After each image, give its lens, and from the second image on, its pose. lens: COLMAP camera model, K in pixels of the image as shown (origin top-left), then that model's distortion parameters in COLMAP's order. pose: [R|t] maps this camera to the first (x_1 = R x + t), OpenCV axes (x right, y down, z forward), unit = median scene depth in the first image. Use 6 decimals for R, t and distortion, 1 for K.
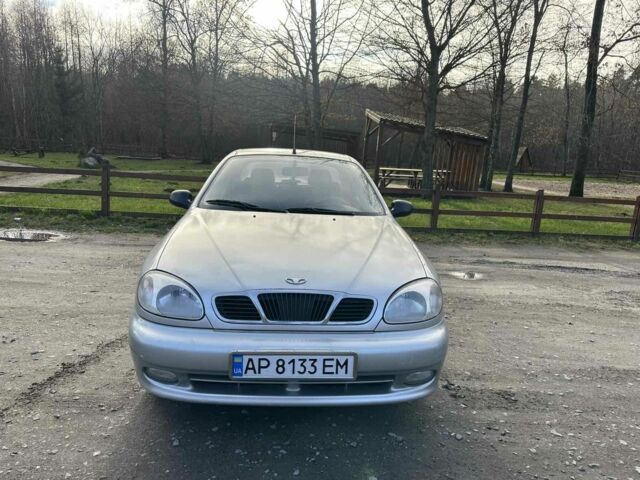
lens RADIAL K [[433.4, 0, 307.6], [0, 433.4, 239.3], [0, 0, 1]] dist [0.112852, -0.119516]
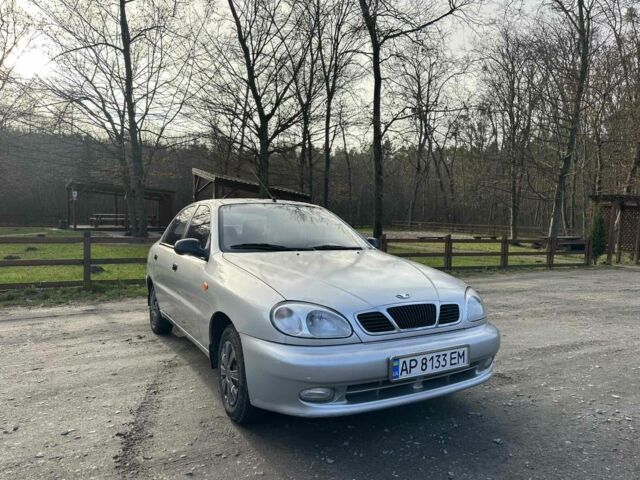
lens RADIAL K [[433.4, 0, 307.6], [0, 433.4, 239.3], [0, 0, 1]] dist [0.112852, -0.119516]
pose [[0.911907, -0.055190, 0.406670, -0.785653], [0.107395, 0.988477, -0.106672, 0.042161], [-0.396097, 0.140949, 0.907326, -0.021550]]
